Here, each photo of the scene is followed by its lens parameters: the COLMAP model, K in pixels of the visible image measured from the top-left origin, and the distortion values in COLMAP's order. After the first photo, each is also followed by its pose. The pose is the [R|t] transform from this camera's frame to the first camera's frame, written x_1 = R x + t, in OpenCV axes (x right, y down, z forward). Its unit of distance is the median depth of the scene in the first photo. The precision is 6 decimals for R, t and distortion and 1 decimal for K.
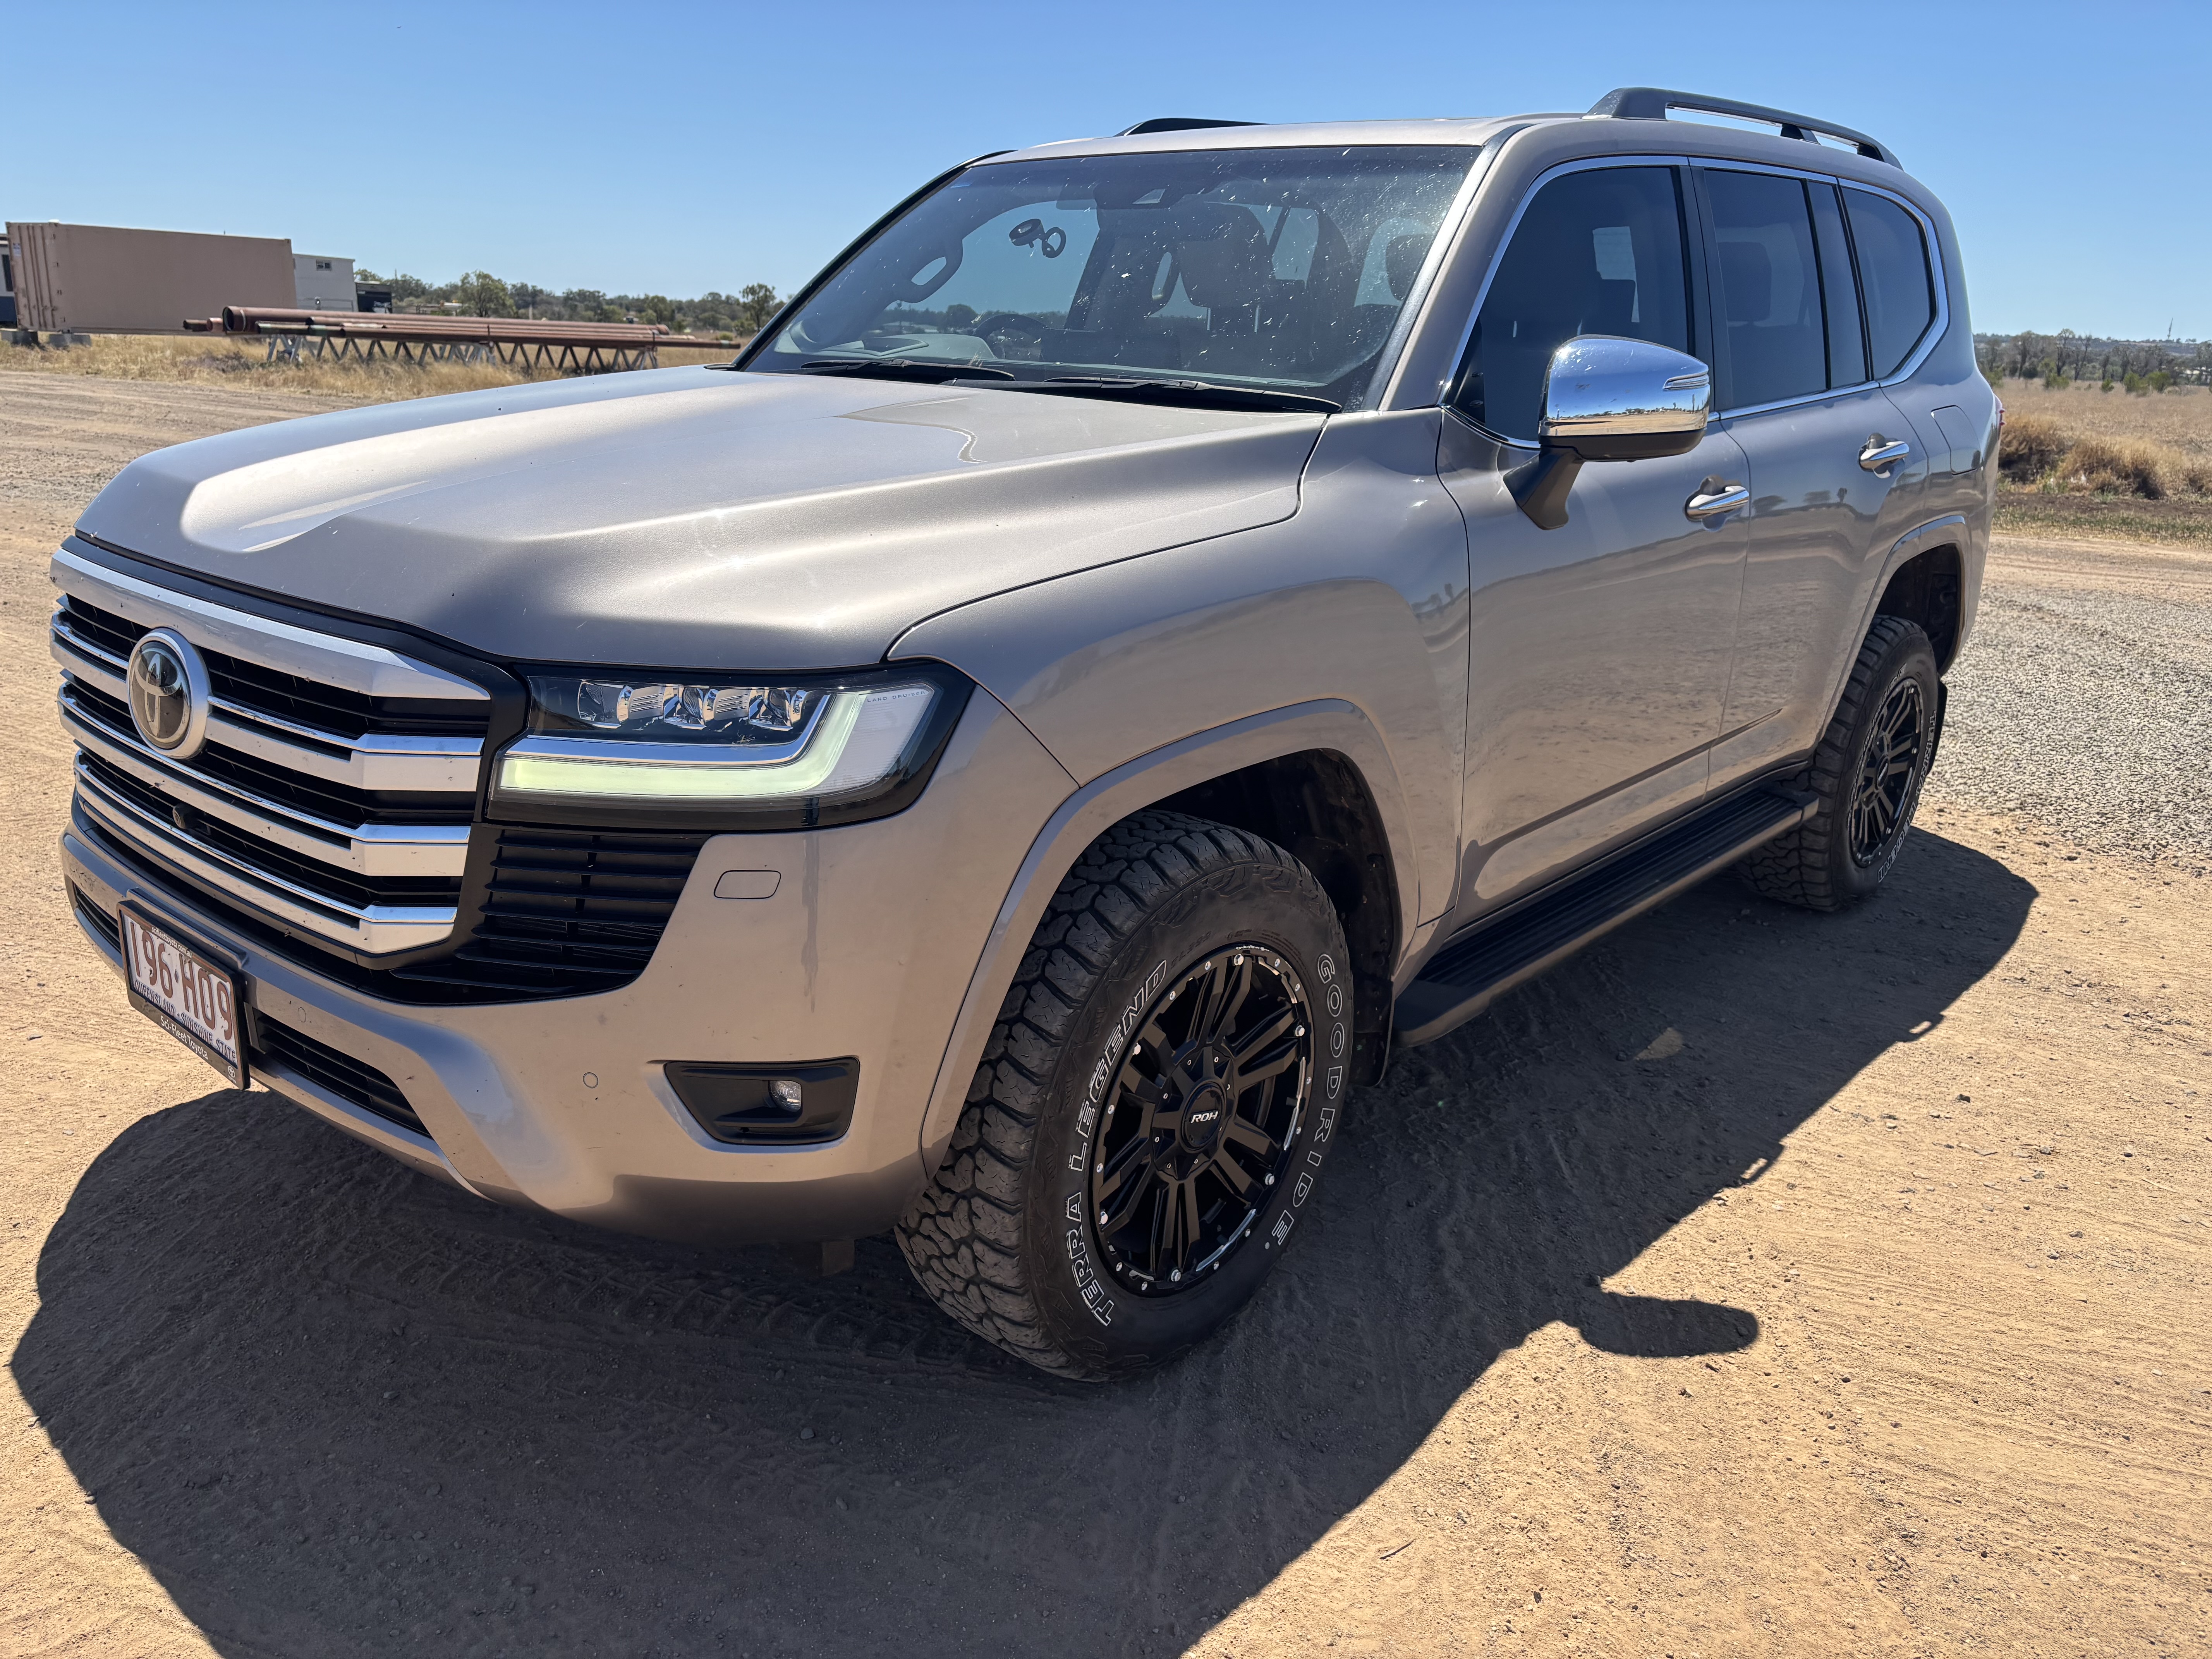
lens RADIAL K [[1709.4, 0, 1106.0], [0, 1709.4, 829.5], [0, 0, 1]] dist [0.004316, -0.004068]
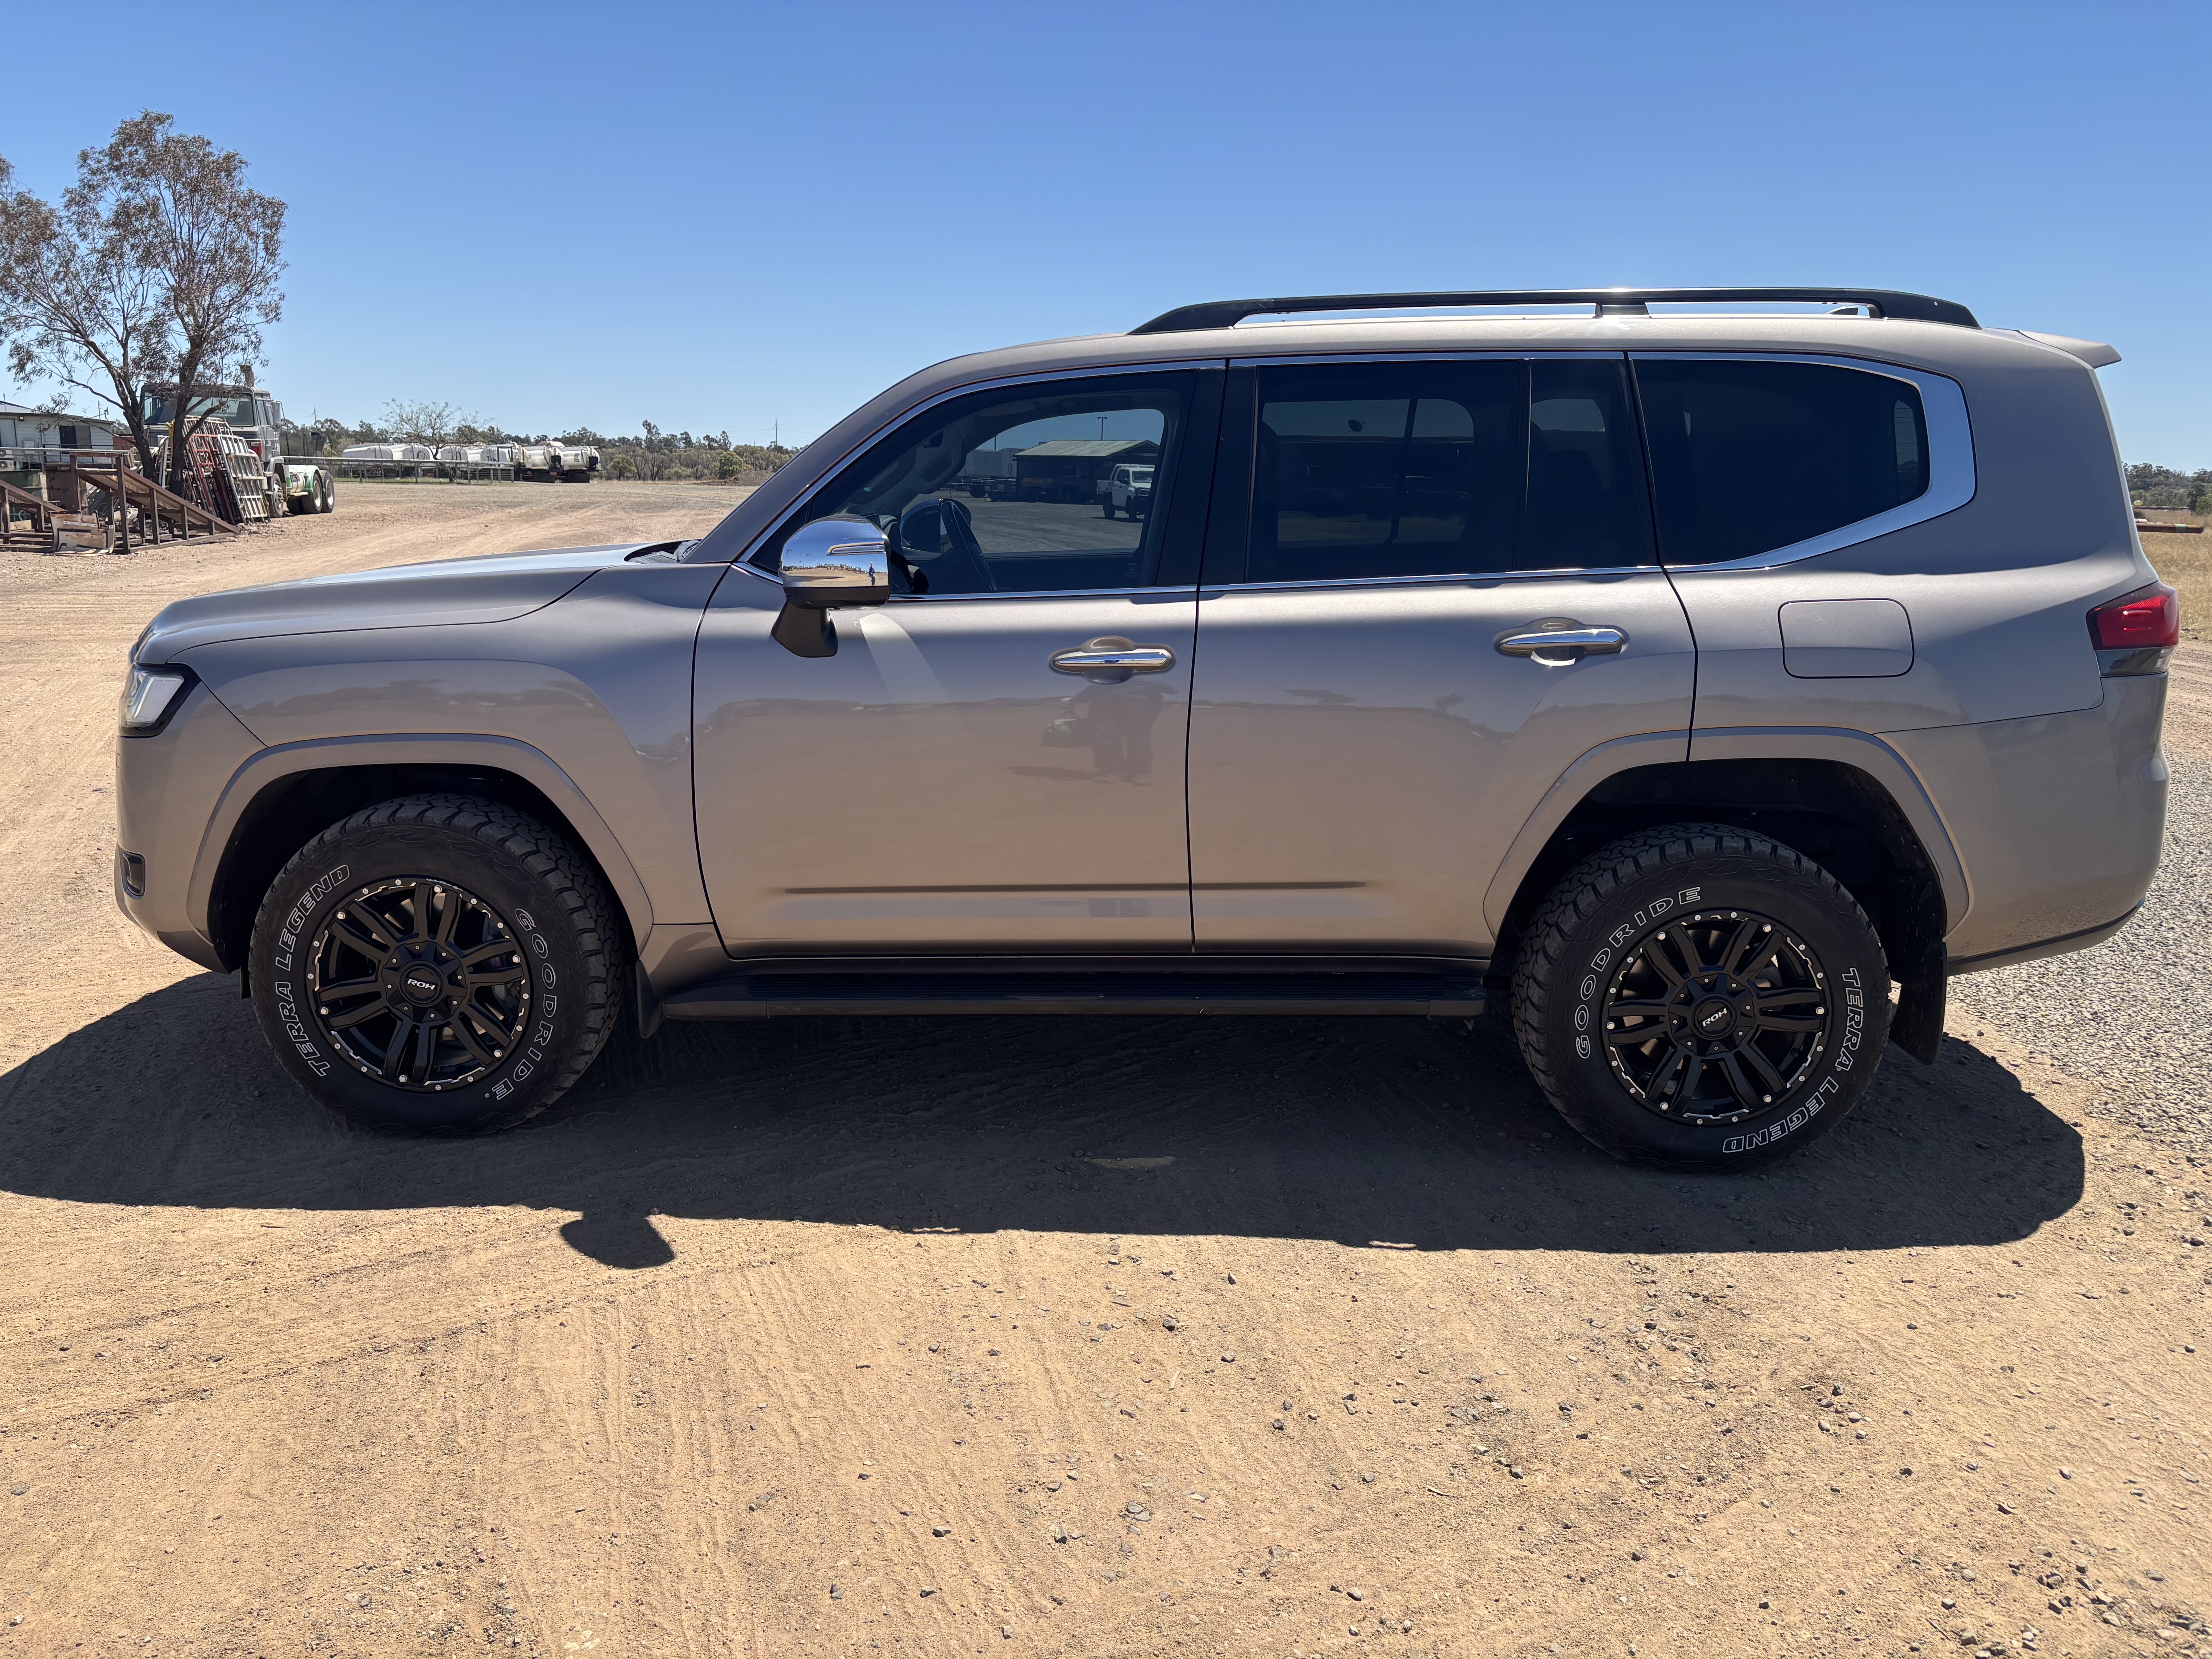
lens RADIAL K [[1709.4, 0, 1106.0], [0, 1709.4, 829.5], [0, 0, 1]] dist [0.004316, -0.004068]
pose [[0.655005, 0.143578, -0.741859, 1.727617], [-0.217030, 0.976161, -0.002696, -0.113650], [0.723787, 0.162772, 0.670551, 0.378978]]
